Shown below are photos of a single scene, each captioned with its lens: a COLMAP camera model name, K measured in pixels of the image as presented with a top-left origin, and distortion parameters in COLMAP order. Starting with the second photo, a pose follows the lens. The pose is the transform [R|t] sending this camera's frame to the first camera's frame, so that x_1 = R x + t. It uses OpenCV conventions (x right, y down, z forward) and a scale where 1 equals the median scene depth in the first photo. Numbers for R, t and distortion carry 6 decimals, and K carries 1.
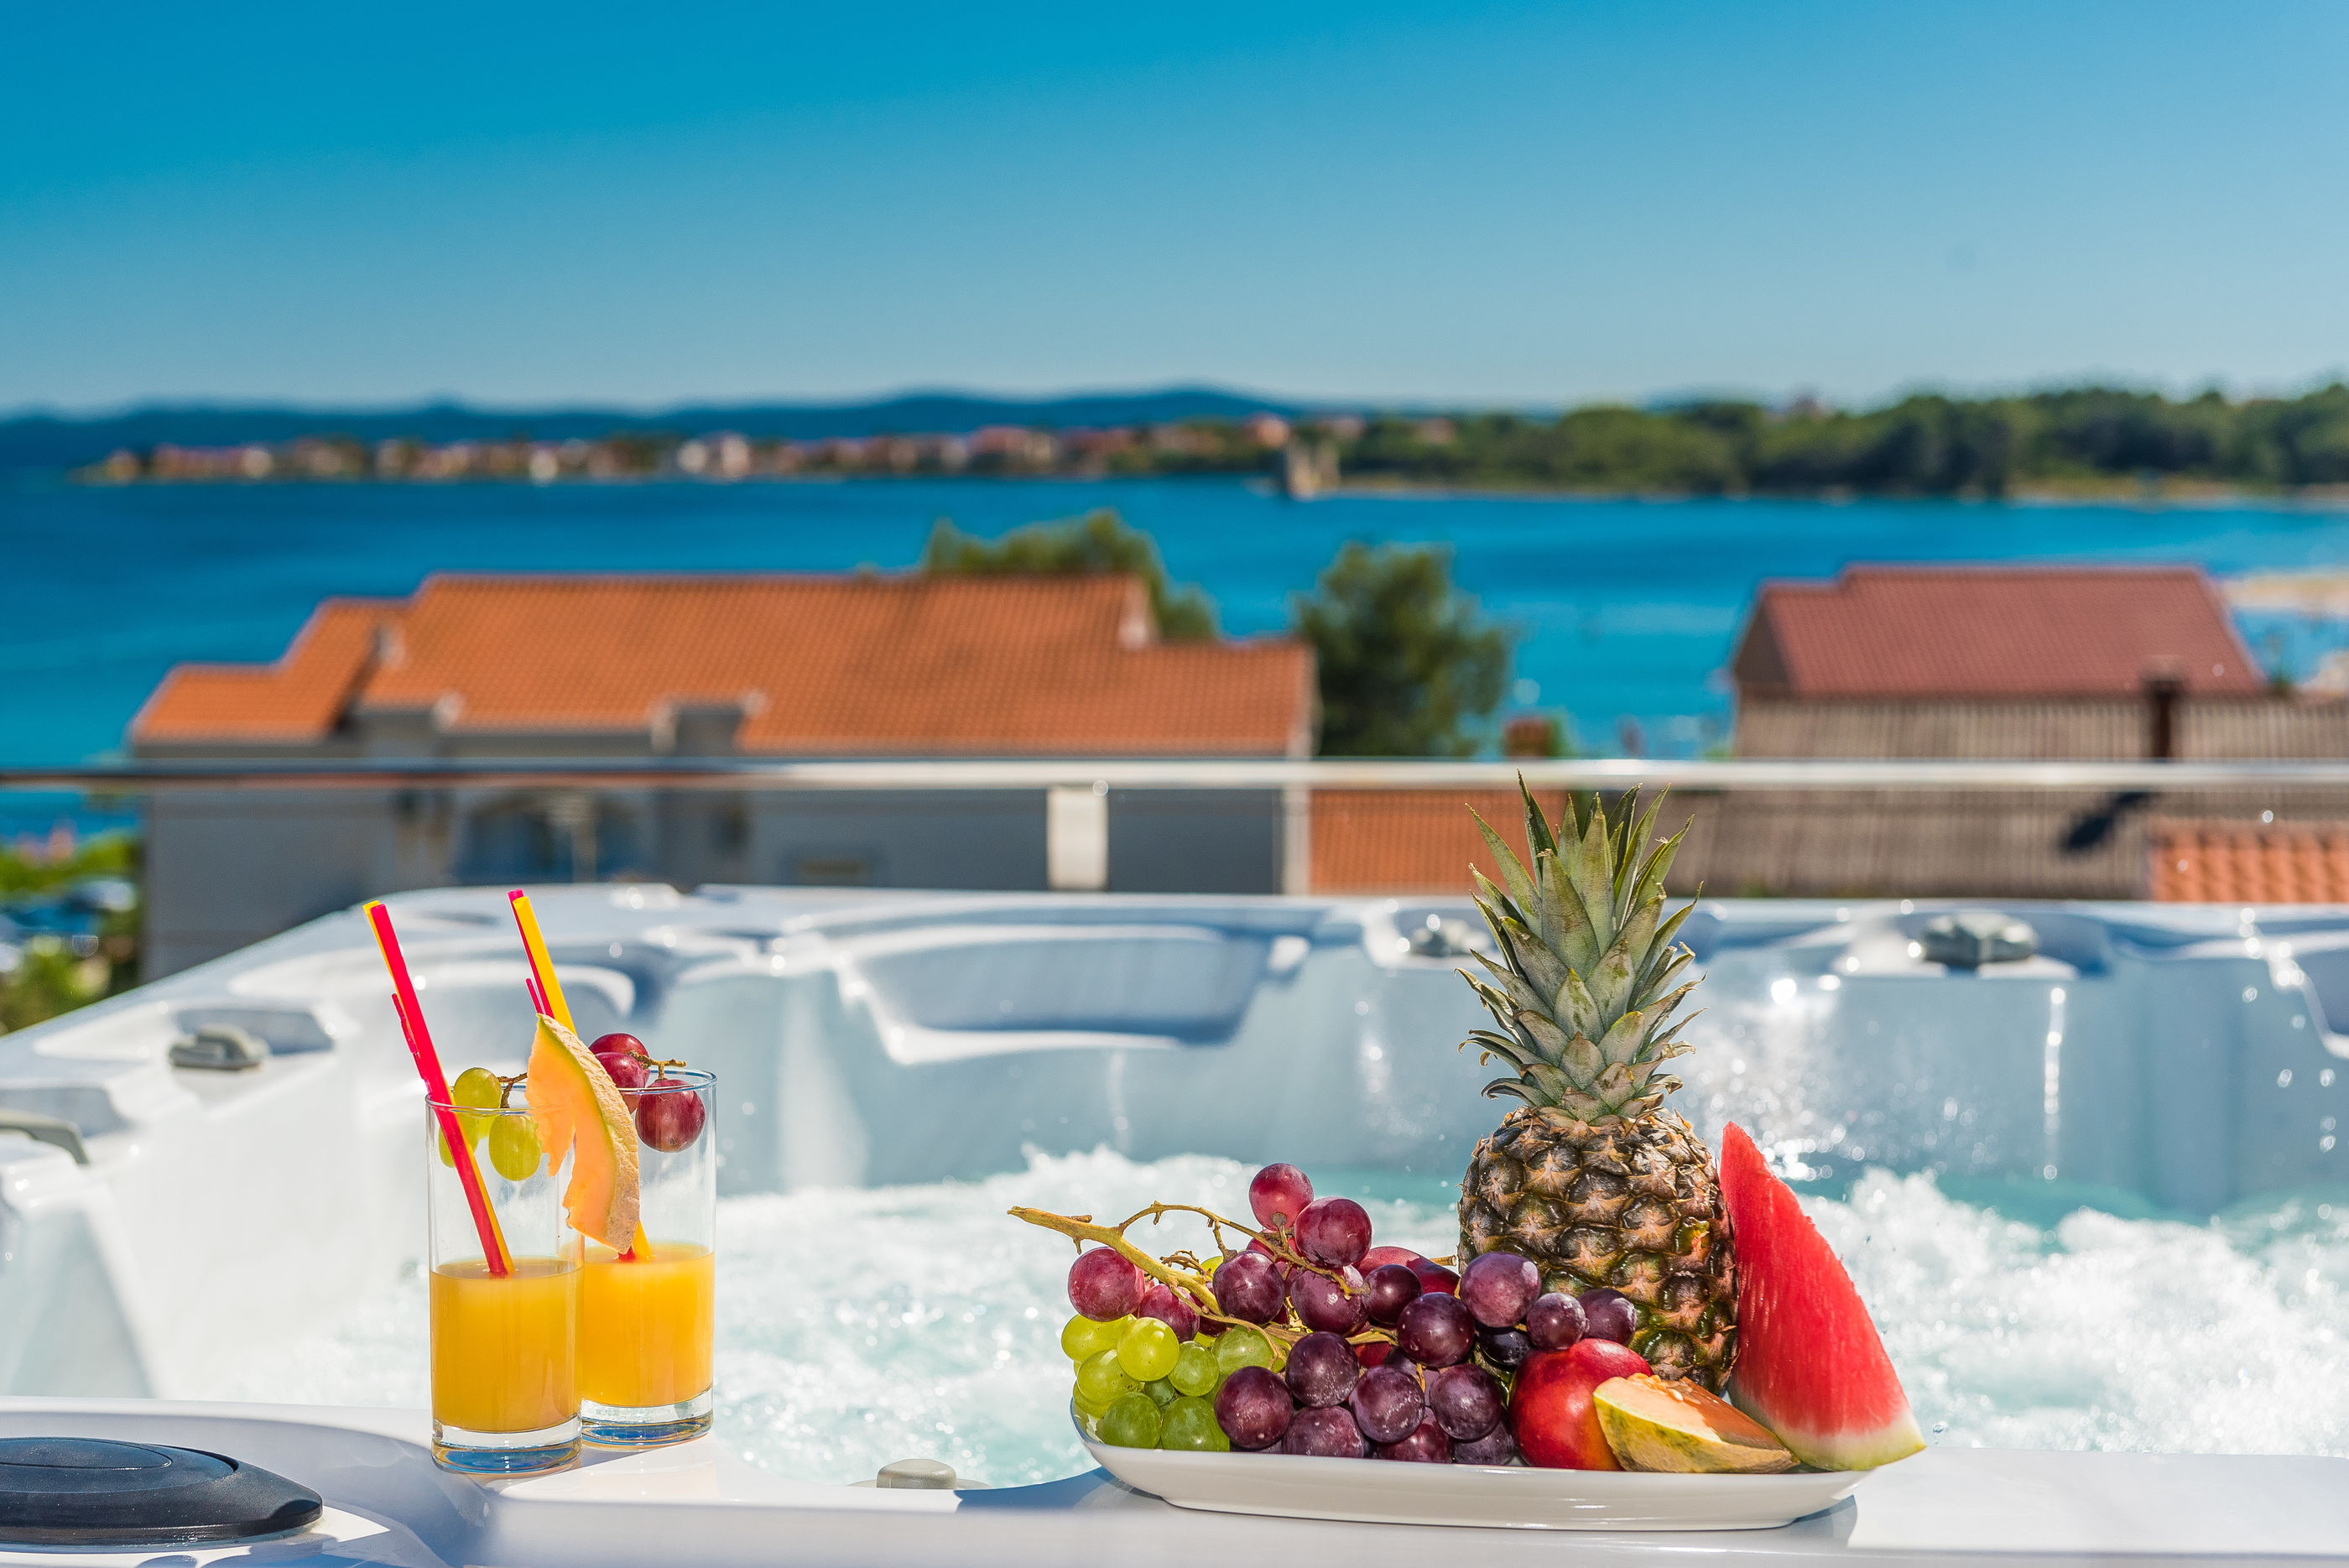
lens RADIAL K [[4303.9, 0, 1179.8], [0, 4303.9, 781.4], [0, 0, 1]] dist [-0.015625, 0.000000]
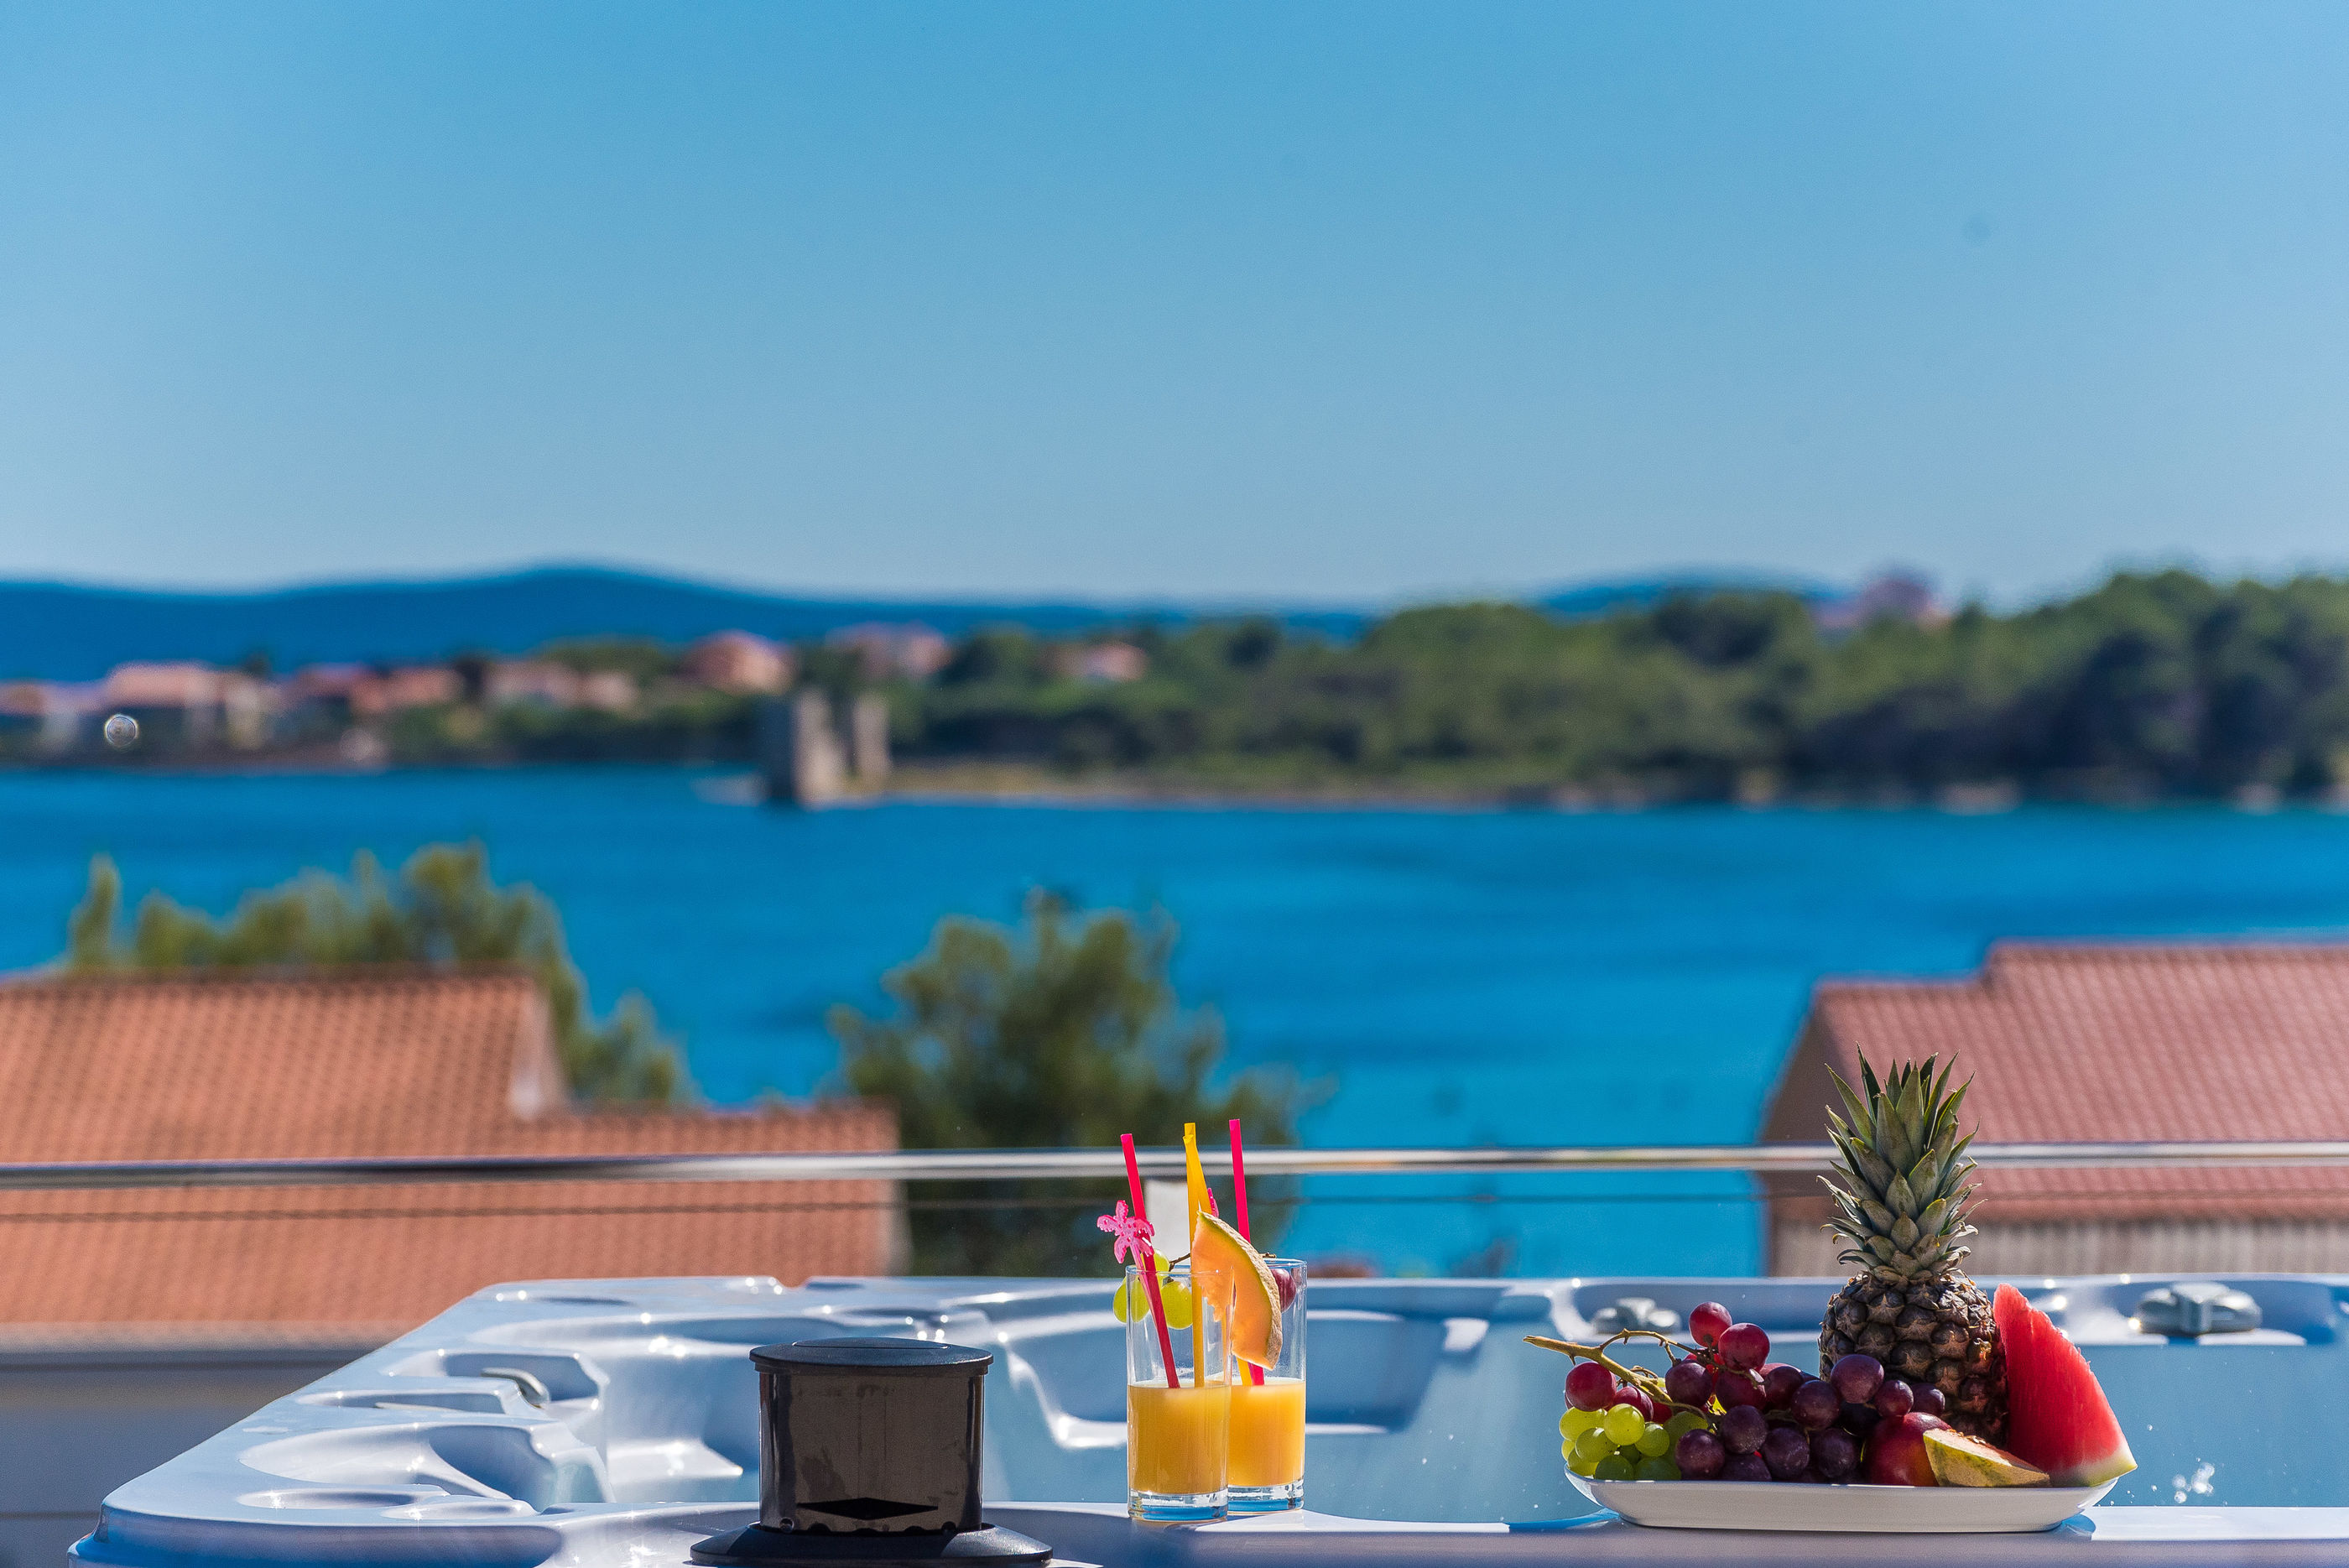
lens RADIAL K [[9514.3, 0, 1173.3], [0, 9514.3, 785.0], [0, 0, 1]] dist [0.154317, 0.000000]
pose [[0.997649, -0.007045, 0.068161, -0.383556], [0.011648, 0.997661, -0.067362, 0.128287], [-0.067527, 0.067998, 0.995398, -2.285315]]
